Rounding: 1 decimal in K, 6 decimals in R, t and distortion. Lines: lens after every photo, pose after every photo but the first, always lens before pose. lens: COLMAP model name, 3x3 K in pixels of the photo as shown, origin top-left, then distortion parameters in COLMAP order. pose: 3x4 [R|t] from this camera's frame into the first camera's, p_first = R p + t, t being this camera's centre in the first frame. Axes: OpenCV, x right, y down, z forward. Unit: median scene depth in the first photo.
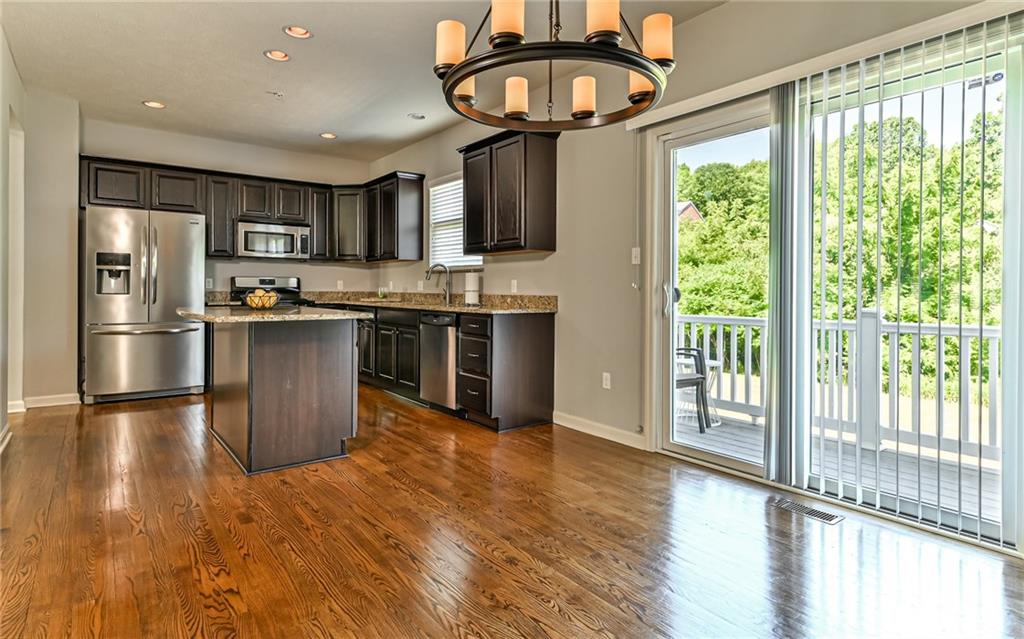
lens RADIAL K [[514.9, 0, 512.6], [0, 514.9, 288.8], [0, 0, 1]] dist [0.001345, 0.000118]
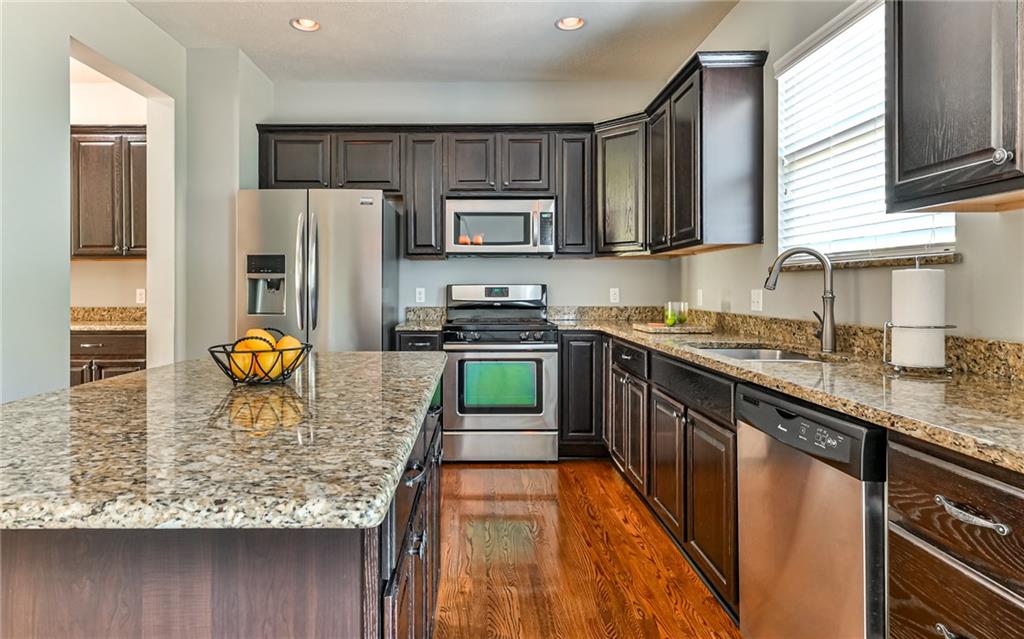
lens RADIAL K [[514.9, 0, 512.6], [0, 514.9, 288.8], [0, 0, 1]] dist [0.001345, 0.000118]
pose [[0.782549, -0.003625, -0.622578, -0.068456], [0.005109, 0.999987, 0.000599, -0.018193], [0.622568, -0.003650, 0.782557, 0.536562]]
